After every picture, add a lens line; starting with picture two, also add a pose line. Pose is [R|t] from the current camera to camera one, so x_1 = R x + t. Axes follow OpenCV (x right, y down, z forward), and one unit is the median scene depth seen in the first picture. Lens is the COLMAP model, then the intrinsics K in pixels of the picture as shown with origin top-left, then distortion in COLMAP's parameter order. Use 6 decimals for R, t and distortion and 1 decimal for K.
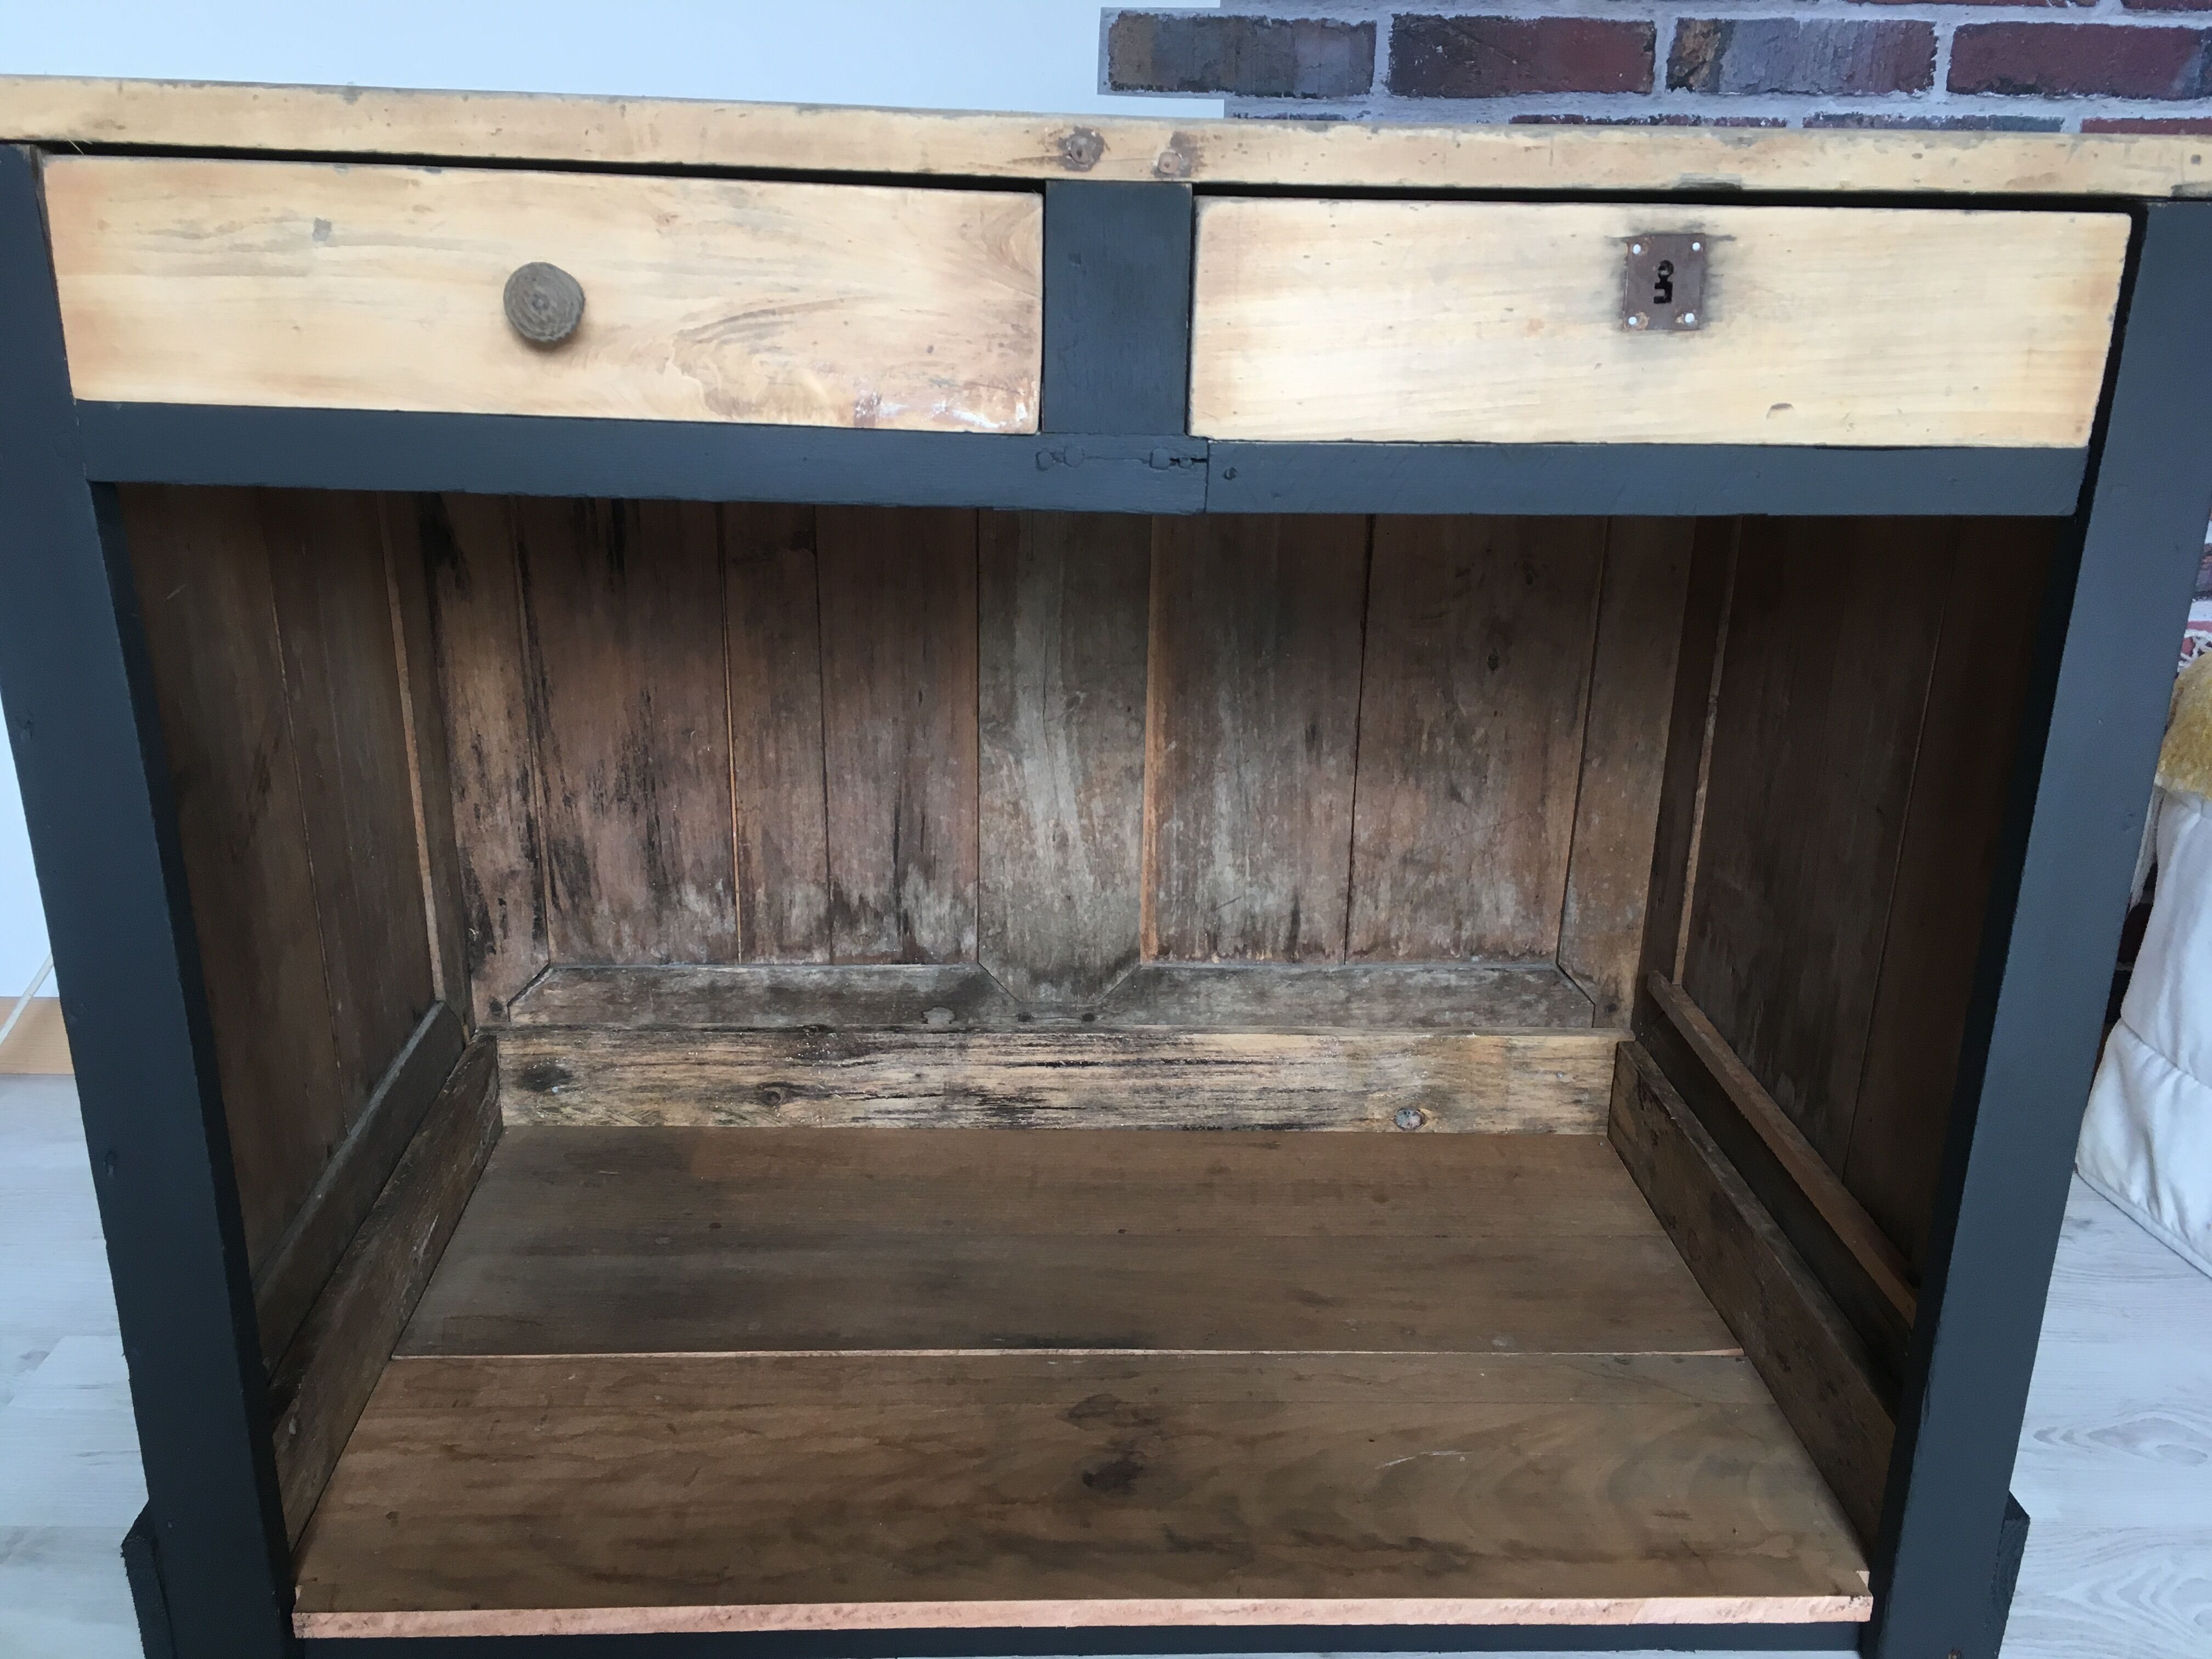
lens RADIAL K [[1884.8, 0, 1122.7], [0, 1884.8, 813.7], [0, 0, 1]] dist [0.083302, -0.117176]
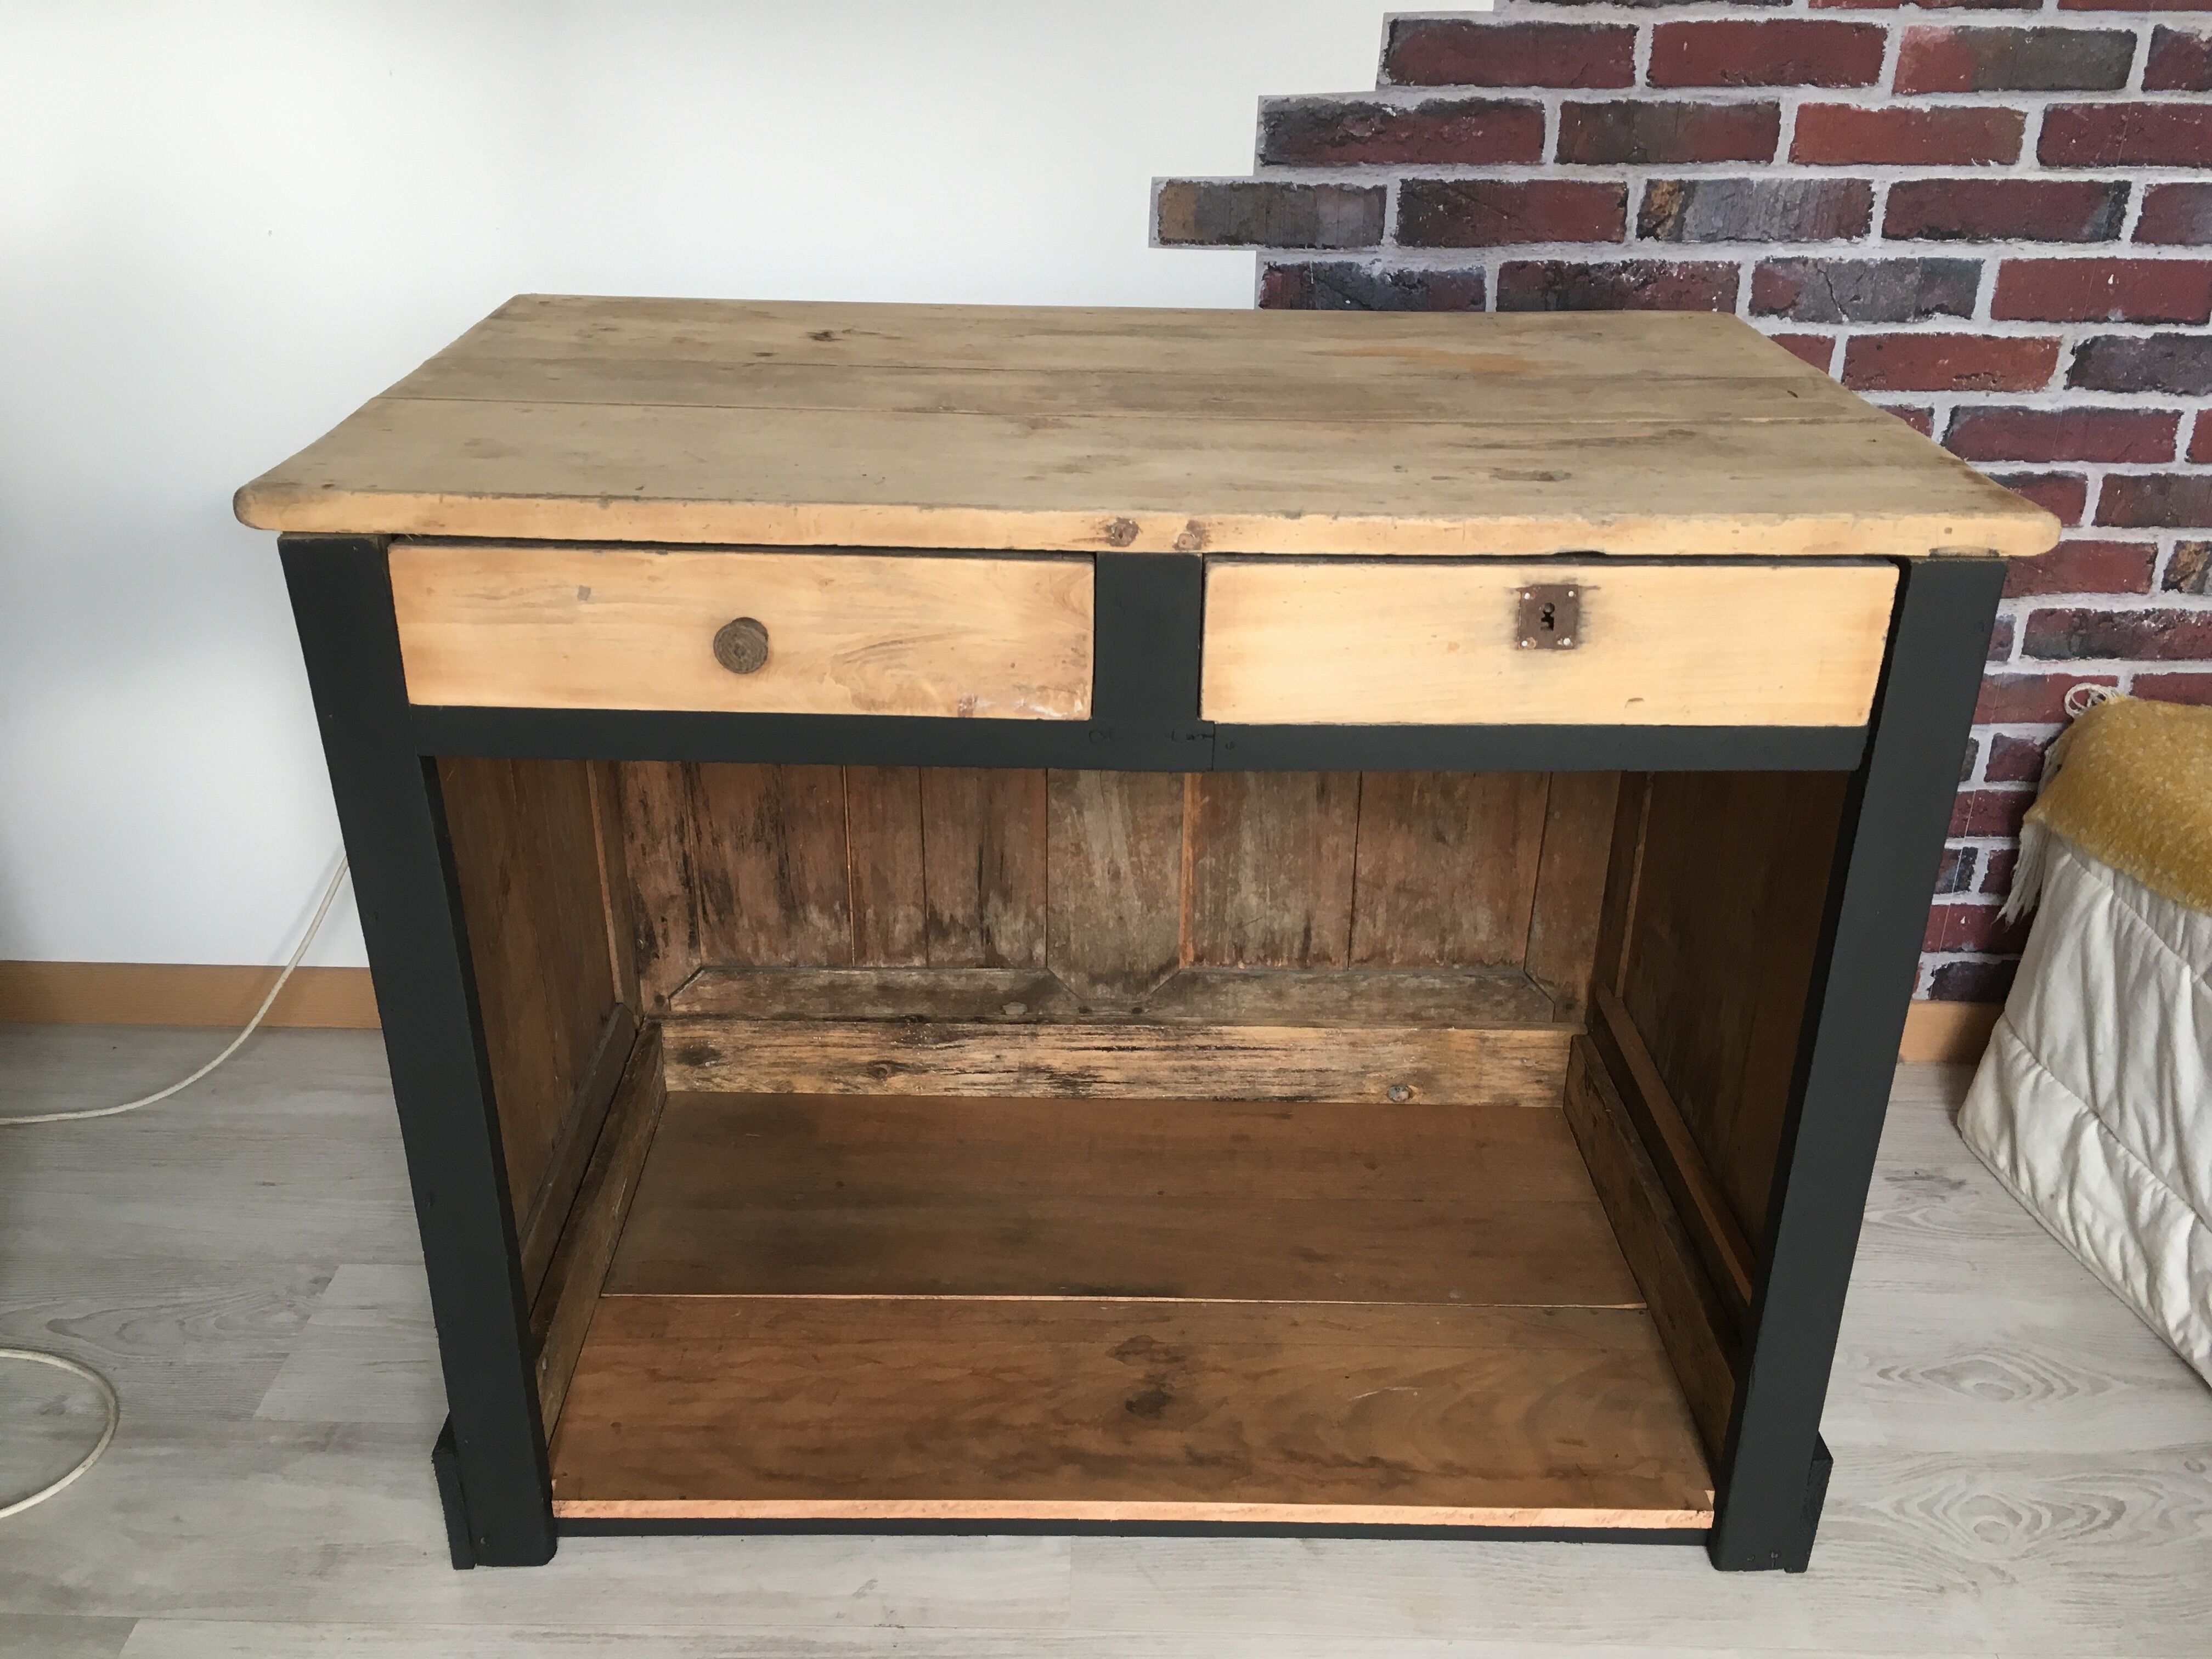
lens RADIAL K [[1884.8, 0, 1122.7], [0, 1884.8, 813.7], [0, 0, 1]] dist [0.083302, -0.117176]
pose [[0.999326, 0.008660, -0.035673, 0.015952], [-0.004764, 0.994151, 0.107892, -0.157441], [0.036399, -0.107650, 0.993522, -0.209849]]
